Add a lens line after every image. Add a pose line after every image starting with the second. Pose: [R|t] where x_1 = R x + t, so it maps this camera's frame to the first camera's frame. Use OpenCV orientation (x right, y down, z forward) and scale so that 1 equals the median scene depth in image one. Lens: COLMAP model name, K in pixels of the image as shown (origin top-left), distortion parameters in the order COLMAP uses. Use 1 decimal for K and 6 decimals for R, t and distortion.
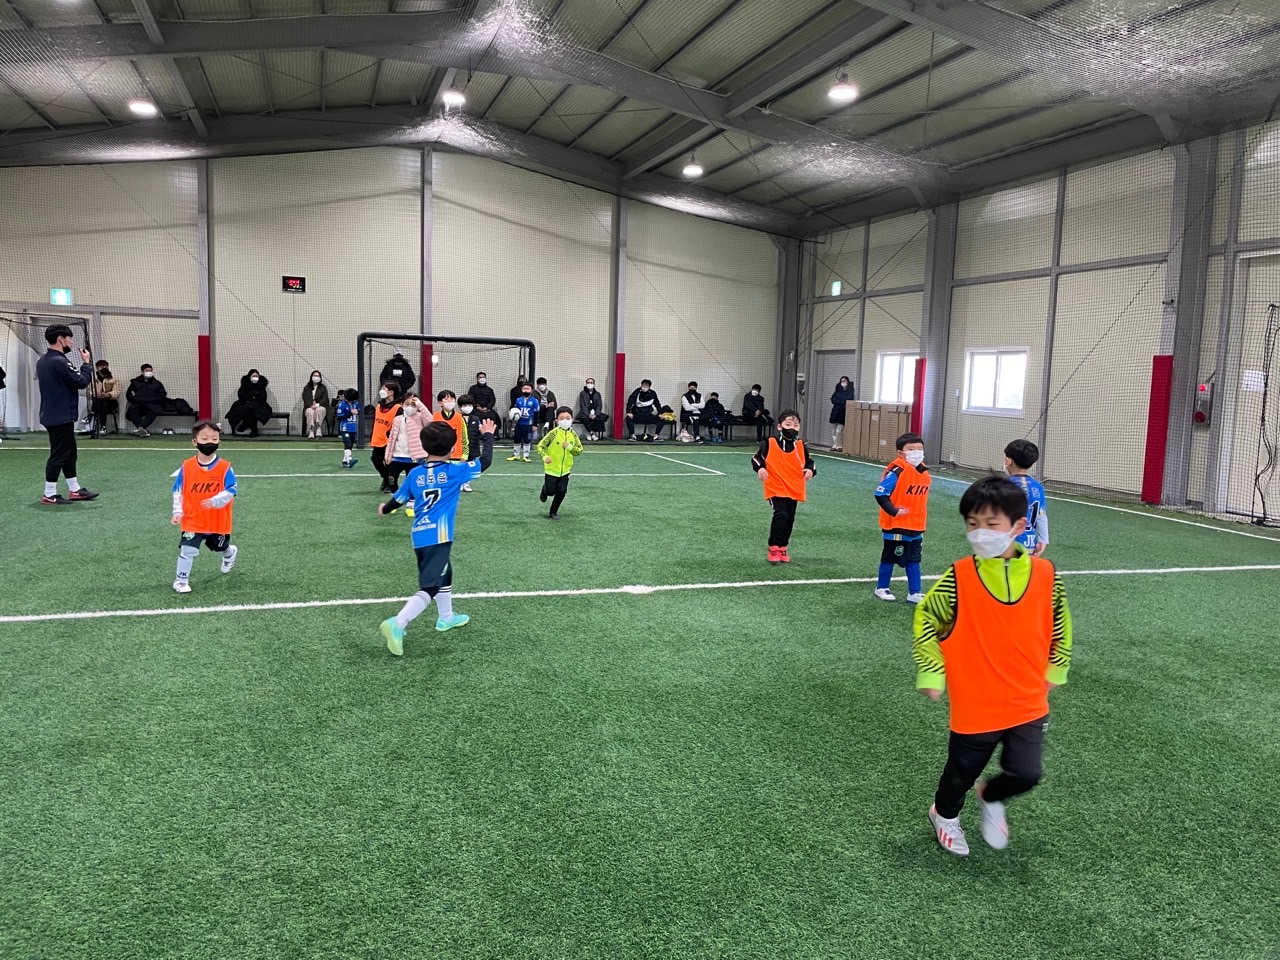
lens RADIAL K [[975.1, 0, 642.4], [0, 975.1, 464.3], [0, 0, 1]] dist [0.092039, -0.127925]
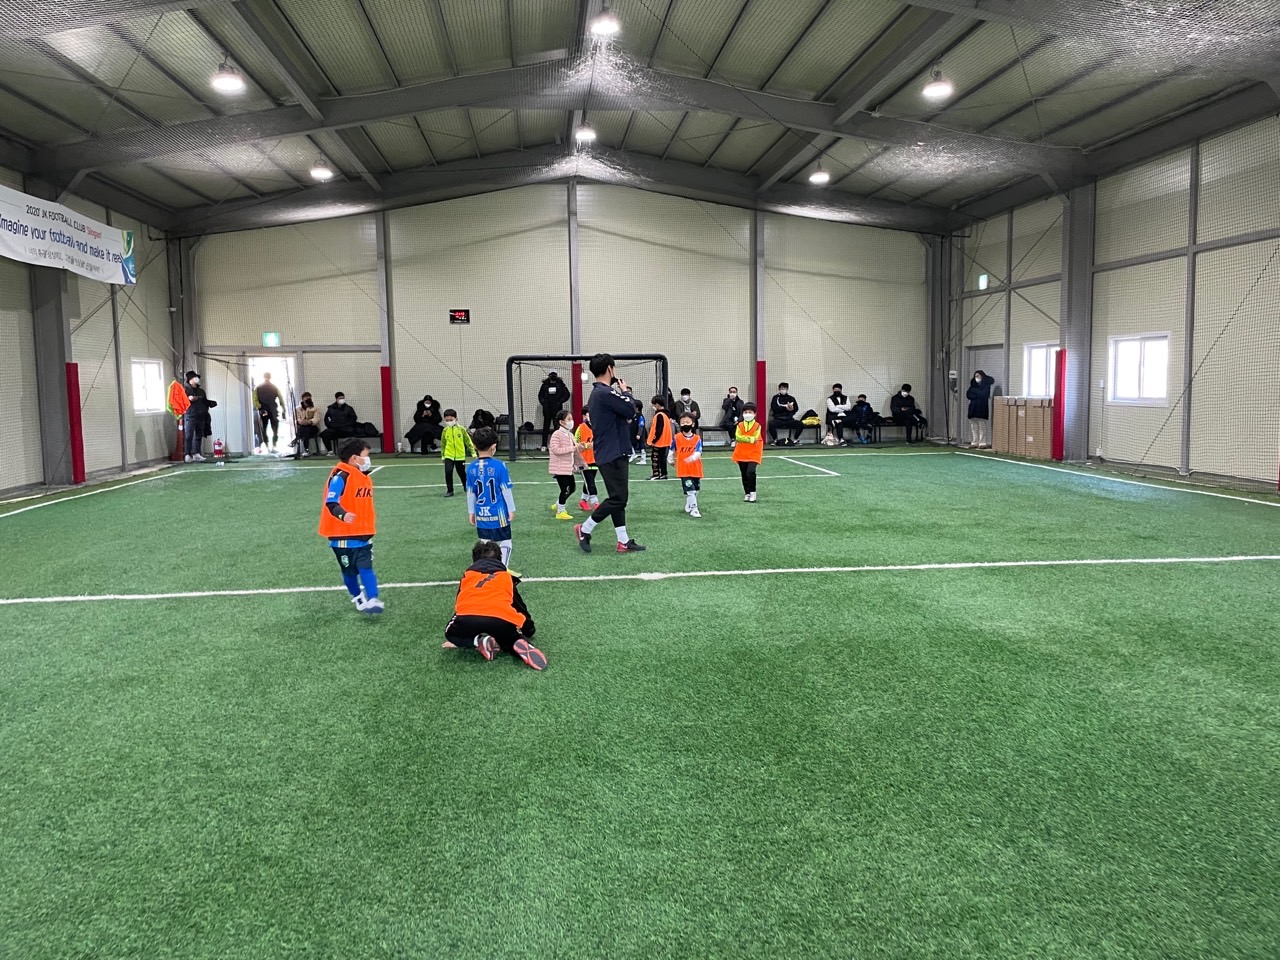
lens RADIAL K [[971.9, 0, 627.0], [0, 971.9, 464.2], [0, 0, 1]] dist [0.091161, -0.129478]
pose [[0.972733, -0.029845, -0.230001, 0.082448], [0.027388, 0.999529, -0.013871, 0.005640], [0.230306, 0.007194, 0.973092, -0.030769]]
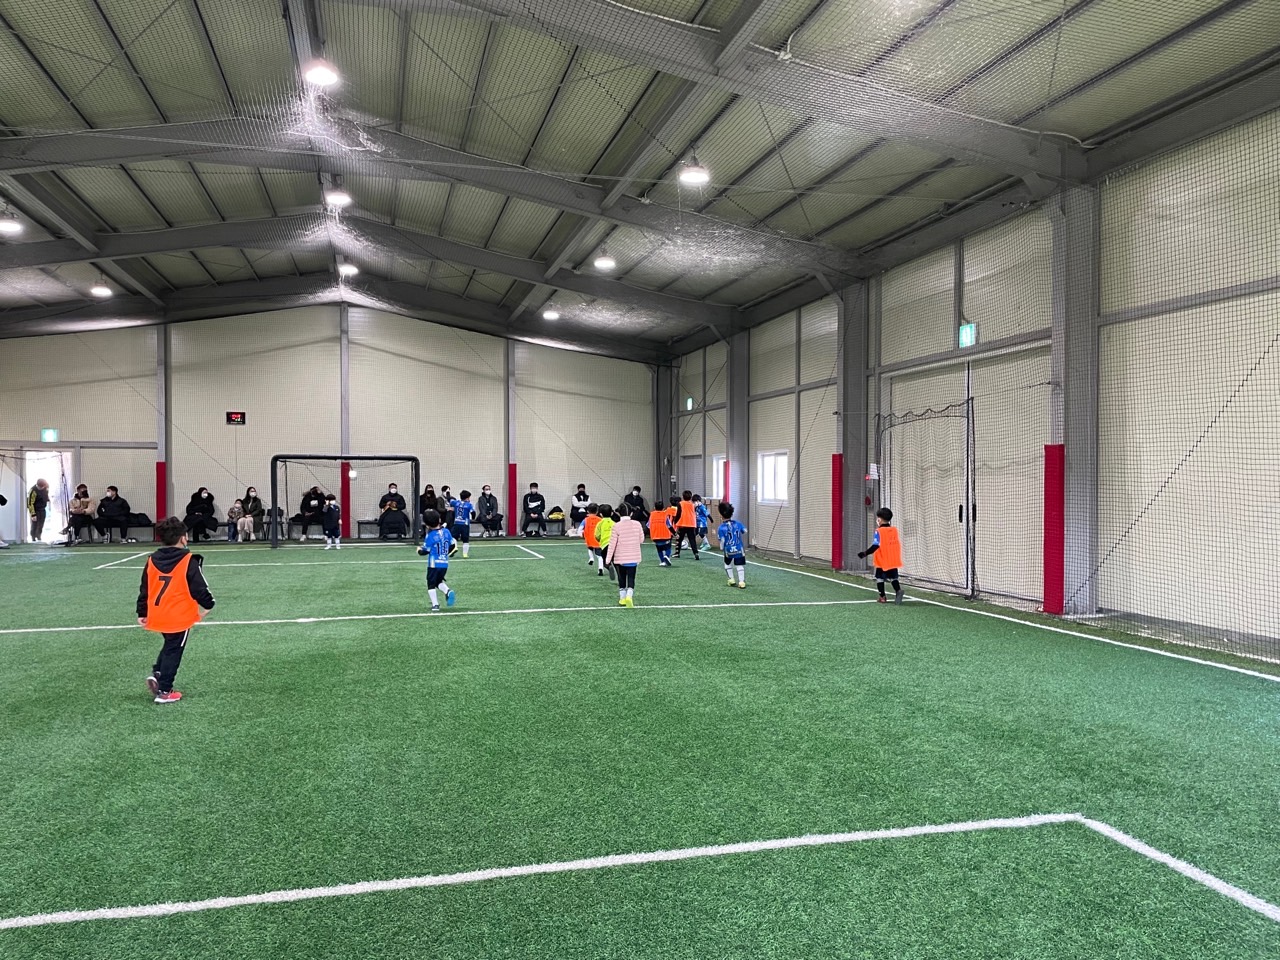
lens RADIAL K [[959.0, 0, 640.0], [0, 959.0, 480.0], [0, 0, 1]] dist [0.066574, -0.109017]
pose [[0.998030, -0.032287, -0.053801, 0.221765], [0.027102, 0.995161, -0.094447, 0.023659], [0.056590, 0.092803, 0.994075, -0.173480]]
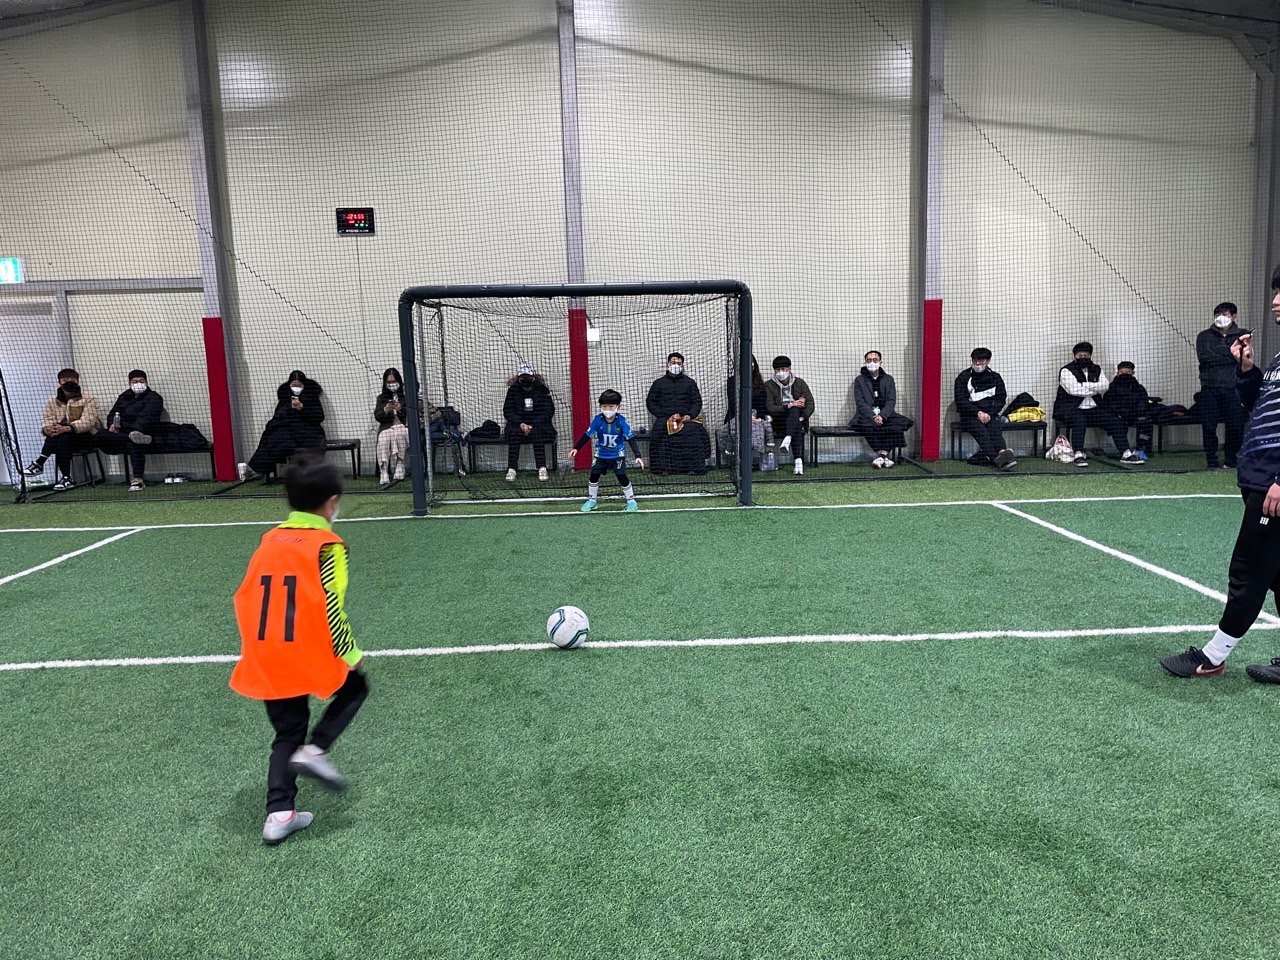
lens RADIAL K [[964.5, 0, 640.0], [0, 964.5, 480.0], [0, 0, 1]] dist [0.091115, -0.125177]
pose [[0.954194, -0.016882, -0.298712, -0.020546], [0.028903, 0.998938, 0.035870, -0.045512], [0.297789, -0.042861, 0.953669, 0.505412]]
